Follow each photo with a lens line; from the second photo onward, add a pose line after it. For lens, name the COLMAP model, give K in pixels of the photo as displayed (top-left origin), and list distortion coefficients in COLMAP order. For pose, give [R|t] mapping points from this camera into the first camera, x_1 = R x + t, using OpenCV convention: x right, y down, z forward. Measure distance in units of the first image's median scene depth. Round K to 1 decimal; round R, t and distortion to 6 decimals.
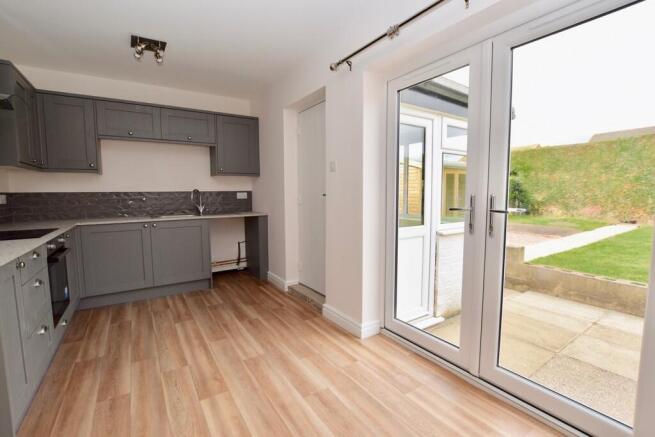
lens RADIAL K [[286.6, 0, 329.8], [0, 286.6, 218.4], [0, 0, 1]] dist [-0.025197, -0.000097]
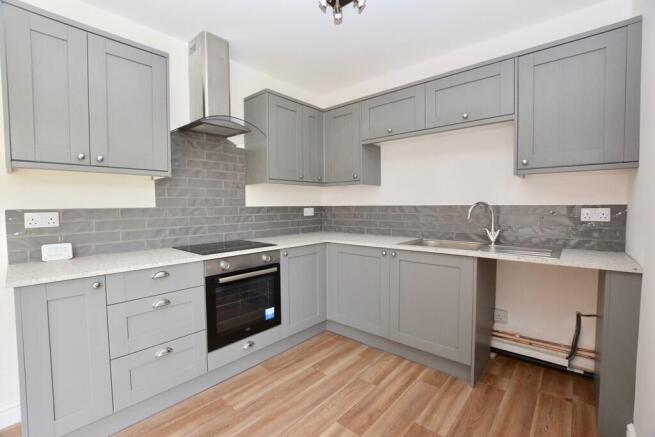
lens RADIAL K [[286.6, 0, 329.8], [0, 286.6, 218.4], [0, 0, 1]] dist [-0.025197, -0.000097]
pose [[0.264975, 0.046112, -0.963152, 0.012978], [-0.085907, 0.996013, 0.024052, -0.059928], [0.960421, 0.076369, 0.267880, 0.590793]]
